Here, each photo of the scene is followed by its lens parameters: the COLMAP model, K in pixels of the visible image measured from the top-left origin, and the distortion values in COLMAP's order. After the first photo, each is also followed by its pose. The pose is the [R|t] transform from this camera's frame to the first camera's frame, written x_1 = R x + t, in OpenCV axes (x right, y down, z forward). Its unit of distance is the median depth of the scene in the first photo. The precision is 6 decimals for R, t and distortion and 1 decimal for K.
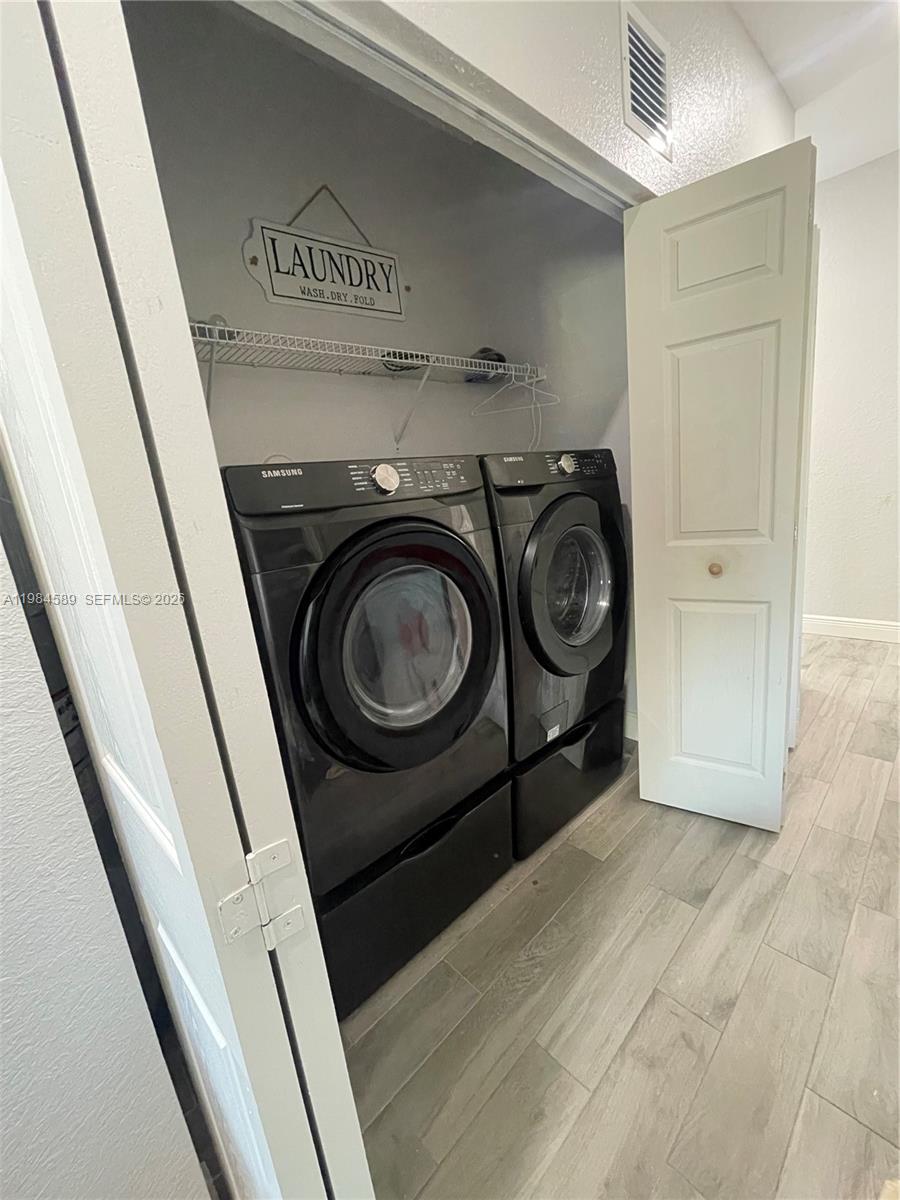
lens RADIAL K [[494.3, 0, 450.0], [0, 494.3, 600.0], [0, 0, 1]] dist [-0.001190, 0.000471]
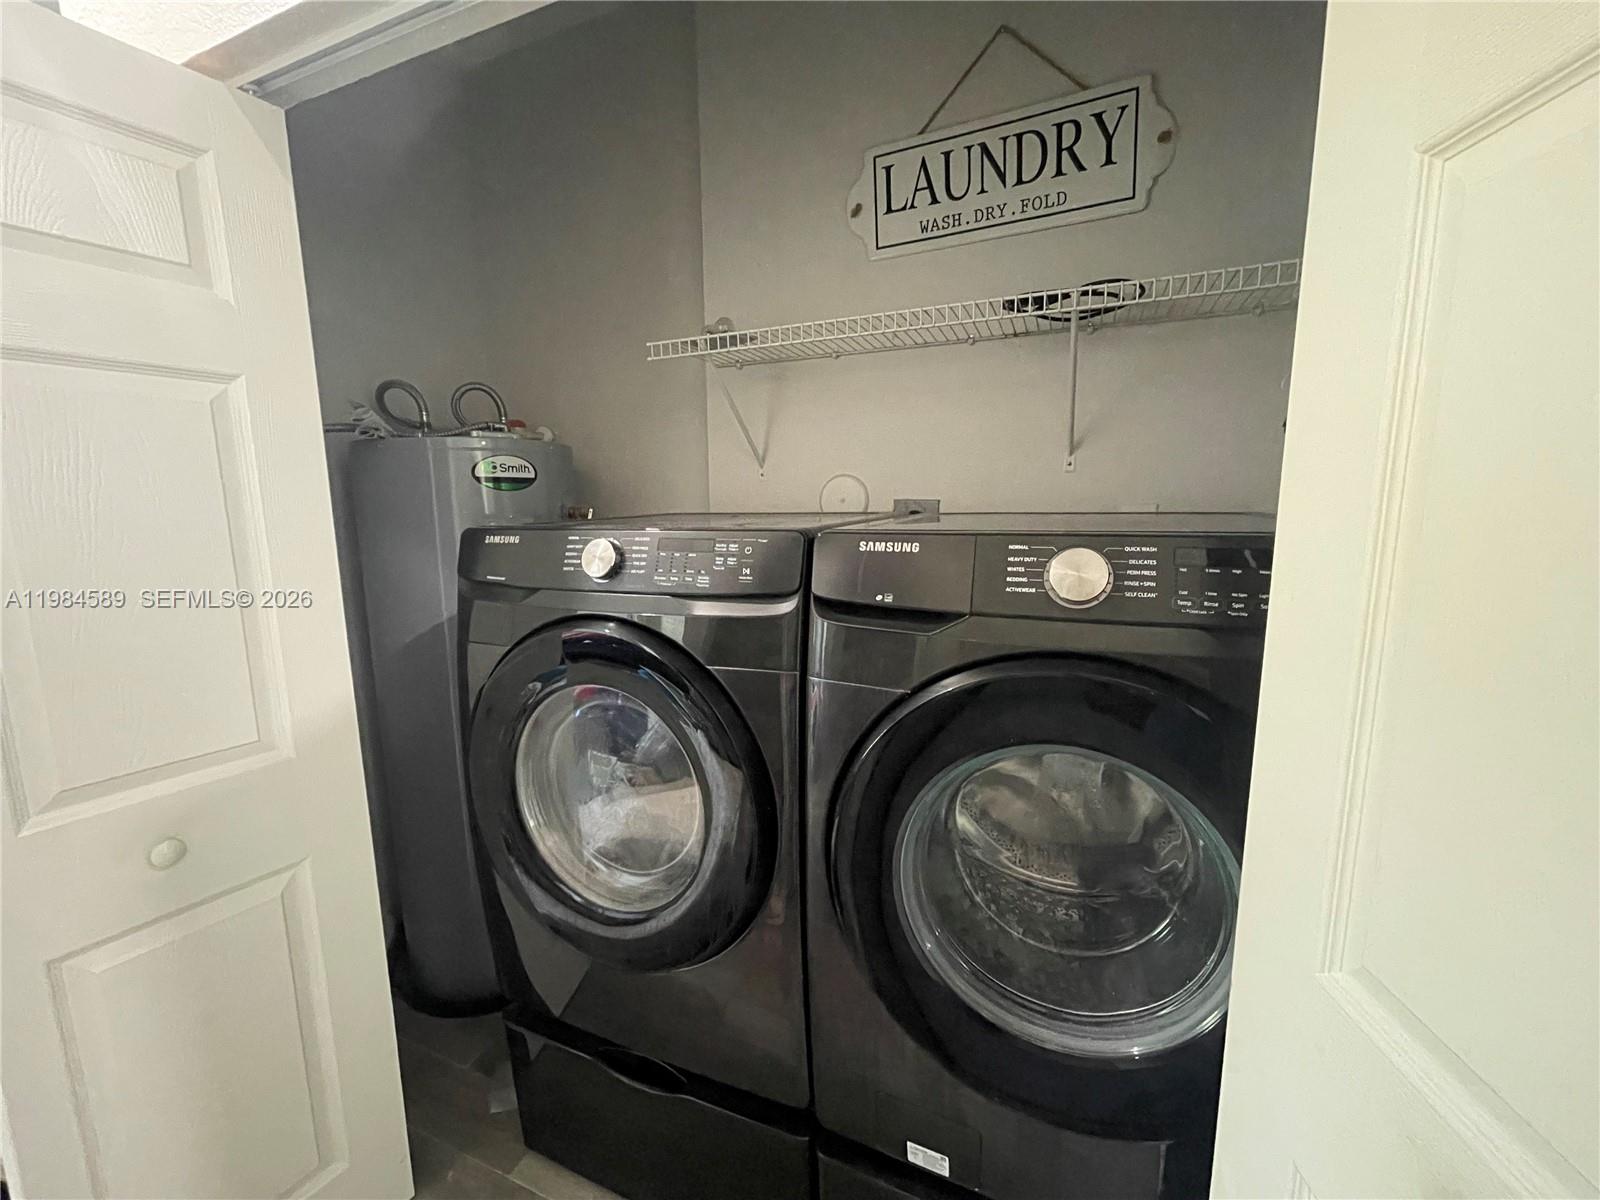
lens RADIAL K [[647.7, 0, 796.3], [0, 647.7, 597.7], [0, 0, 1]] dist [-0.002775, 0.000517]
pose [[0.397437, 0.242887, -0.884901, 0.517215], [-0.224850, 0.960713, 0.162708, -0.260162], [0.889655, 0.134303, 0.436435, 0.550054]]
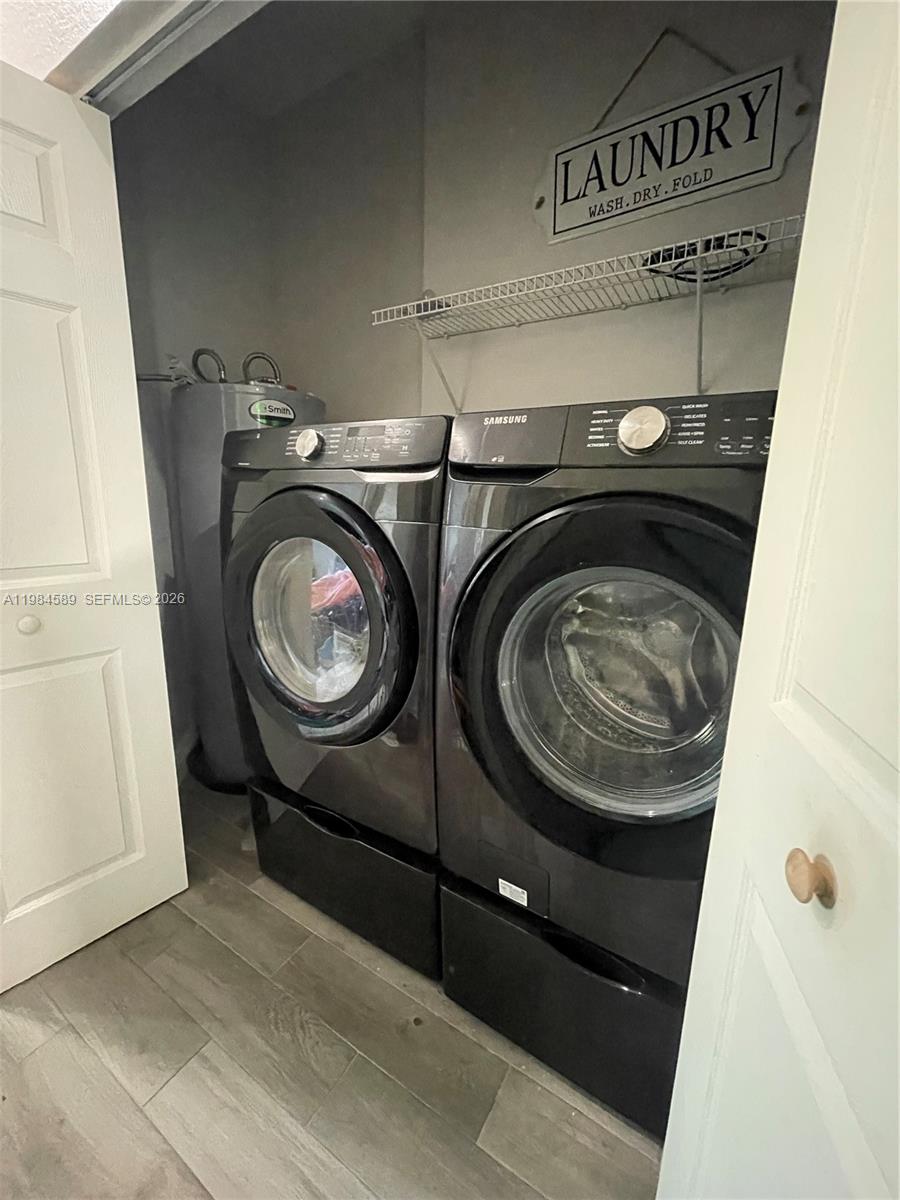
lens RADIAL K [[485.7, 0, 451.7], [0, 485.7, 600.0], [0, 0, 1]] dist [-0.002775, 0.000517]
pose [[0.249603, 0.316292, -0.915236, 0.579964], [-0.256541, 0.932979, 0.252460, -0.176014], [0.933748, 0.171781, 0.314016, 0.653451]]
